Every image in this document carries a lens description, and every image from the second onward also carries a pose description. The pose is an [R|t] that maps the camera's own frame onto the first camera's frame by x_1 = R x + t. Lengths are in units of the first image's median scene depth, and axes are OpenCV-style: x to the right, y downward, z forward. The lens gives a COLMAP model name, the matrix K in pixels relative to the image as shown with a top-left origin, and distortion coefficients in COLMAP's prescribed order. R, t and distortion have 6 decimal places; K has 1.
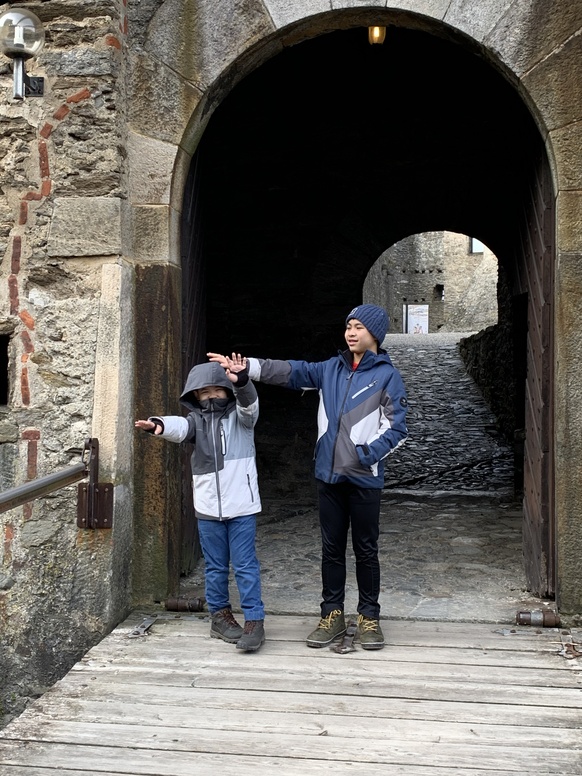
lens RADIAL K [[1074.1, 0, 291.0], [0, 1074.1, 388.0], [0, 0, 1]] dist [0.195954, -0.739279]
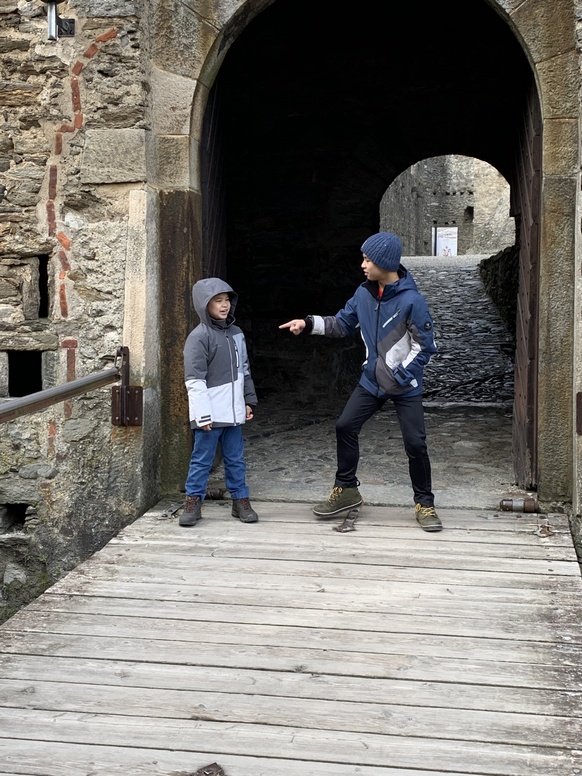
lens RADIAL K [[1074.1, 0, 291.0], [0, 1074.1, 388.0], [0, 0, 1]] dist [0.195954, -0.739279]
pose [[0.999520, -0.002014, -0.030901, 0.025401], [0.004148, 0.997597, 0.069156, 0.012027], [0.030687, -0.069251, 0.997127, -0.119009]]
